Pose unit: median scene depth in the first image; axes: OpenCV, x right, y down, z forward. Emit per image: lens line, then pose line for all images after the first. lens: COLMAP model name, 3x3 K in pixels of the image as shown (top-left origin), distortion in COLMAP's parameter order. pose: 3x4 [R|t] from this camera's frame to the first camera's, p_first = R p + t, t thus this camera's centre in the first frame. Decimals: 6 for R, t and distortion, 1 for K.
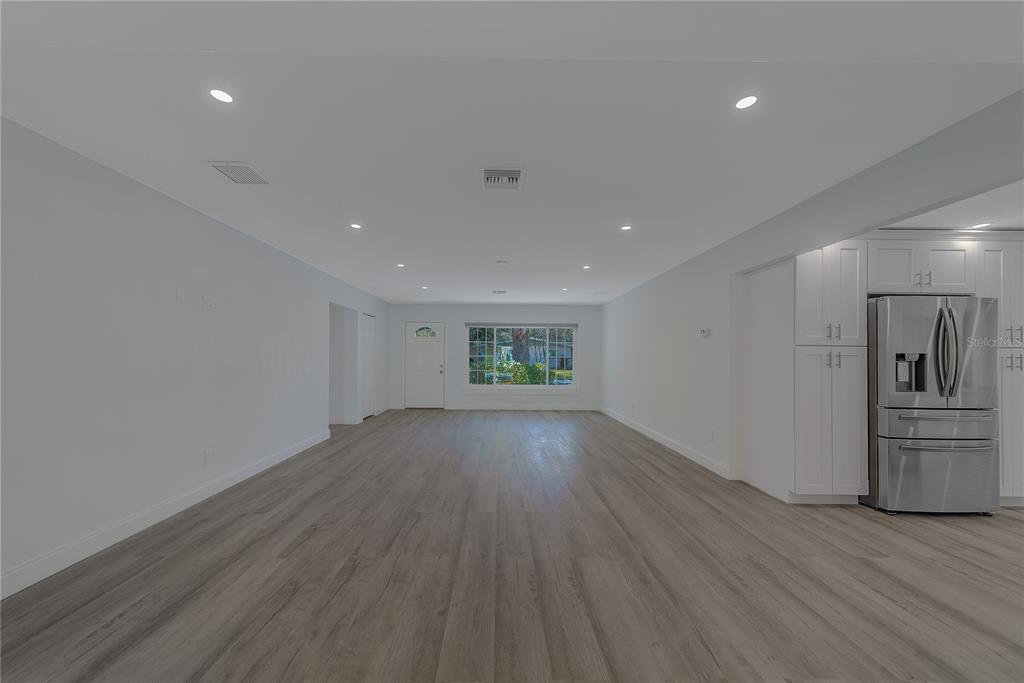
lens RADIAL K [[364.2, 0, 504.8], [0, 364.2, 350.9], [0, 0, 1]] dist [0.000406, -0.000050]
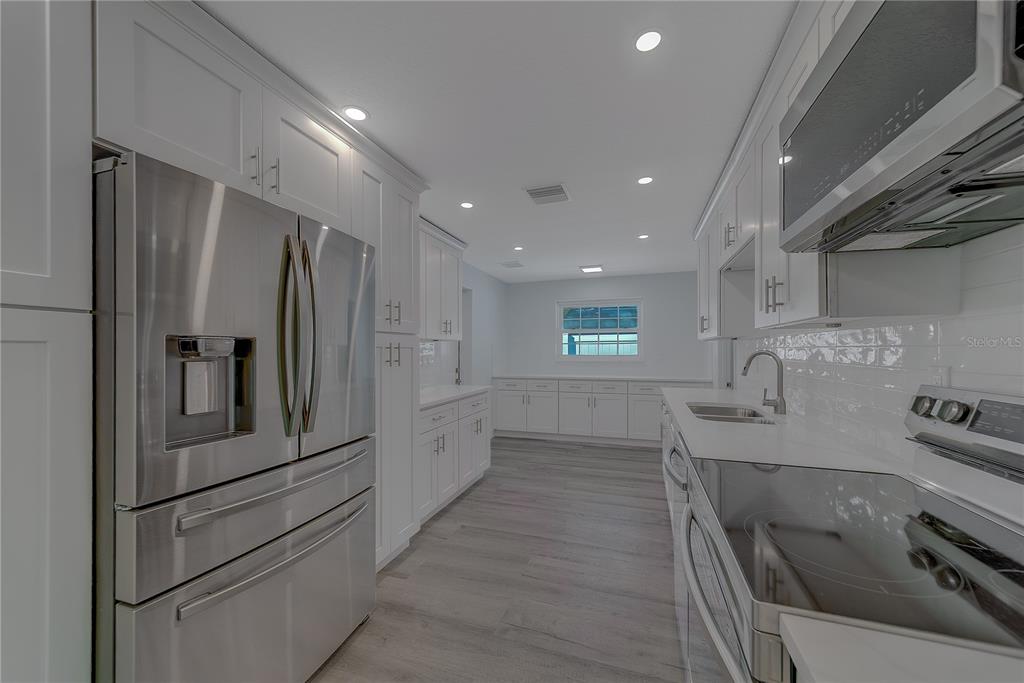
lens RADIAL K [[364.2, 0, 504.8], [0, 364.2, 350.9], [0, 0, 1]] dist [0.000406, -0.000050]
pose [[0.336027, -0.011397, 0.941783, 0.833488], [-0.003823, 0.999902, 0.013465, 0.014471], [-0.941844, -0.008125, 0.335951, 0.578783]]
